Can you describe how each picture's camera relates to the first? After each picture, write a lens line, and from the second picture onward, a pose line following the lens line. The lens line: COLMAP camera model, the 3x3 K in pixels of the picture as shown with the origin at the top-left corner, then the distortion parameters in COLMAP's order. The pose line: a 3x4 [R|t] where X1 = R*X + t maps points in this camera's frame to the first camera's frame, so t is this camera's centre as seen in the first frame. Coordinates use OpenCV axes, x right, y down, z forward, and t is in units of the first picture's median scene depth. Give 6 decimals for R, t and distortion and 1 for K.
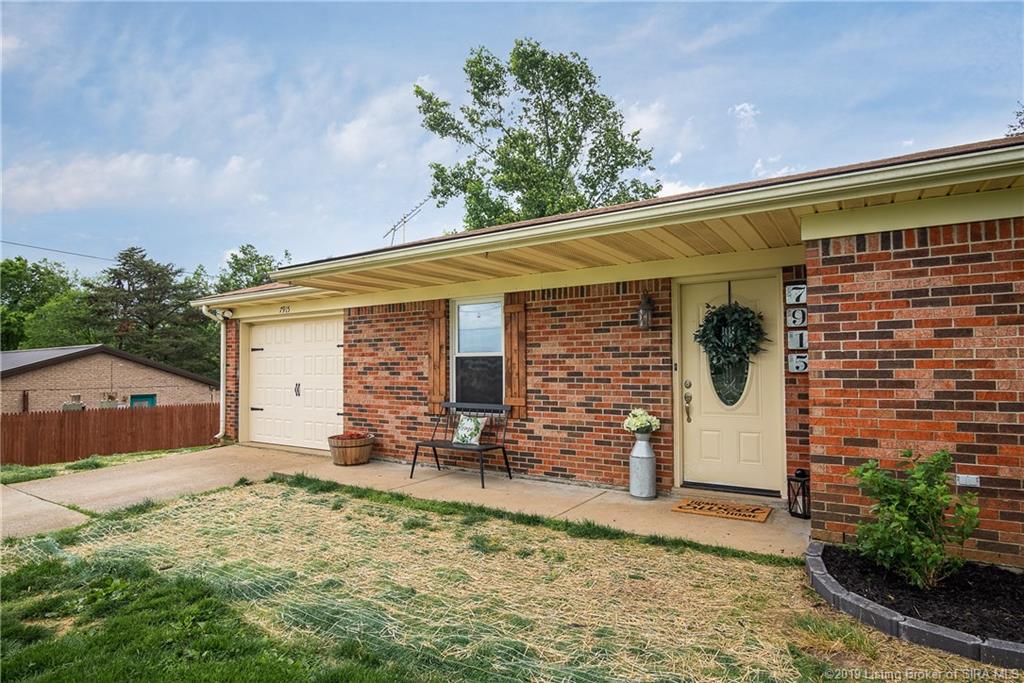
lens RADIAL K [[483.4, 0, 513.8], [0, 483.4, 365.9], [0, 0, 1]] dist [0.000244, -0.007831]
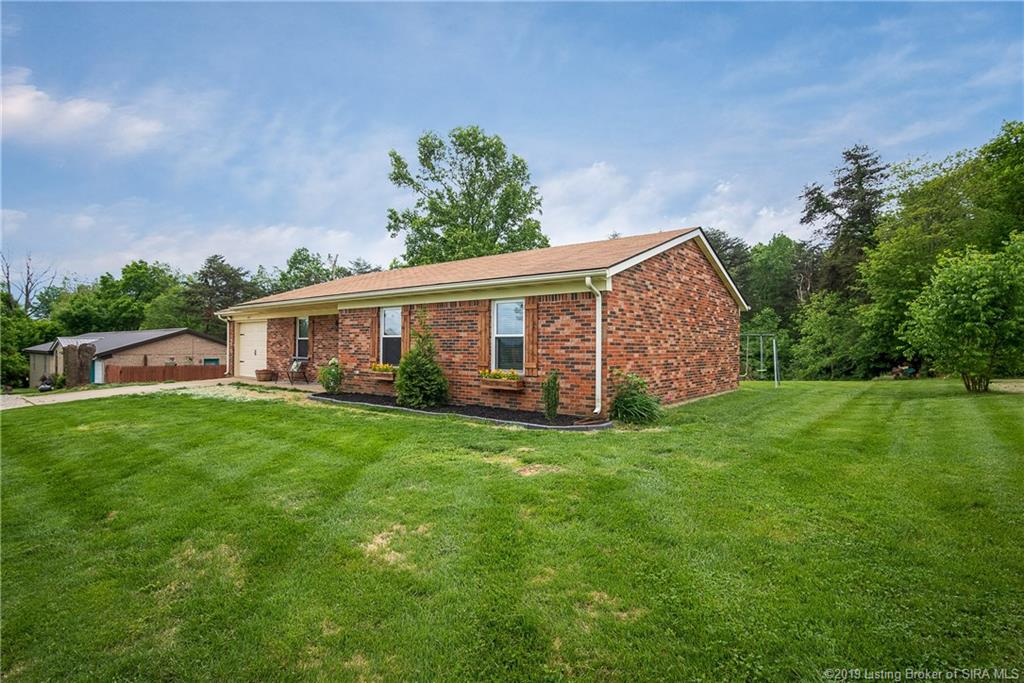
lens RADIAL K [[496.5, 0, 512.0], [0, 496.5, 341.5], [0, 0, 1]] dist [0.002648, 0.000536]
pose [[0.988039, 0.012150, -0.153728, 1.264615], [-0.013207, 0.999896, -0.005859, -0.005849], [0.153640, 0.007819, 0.988096, -1.286132]]
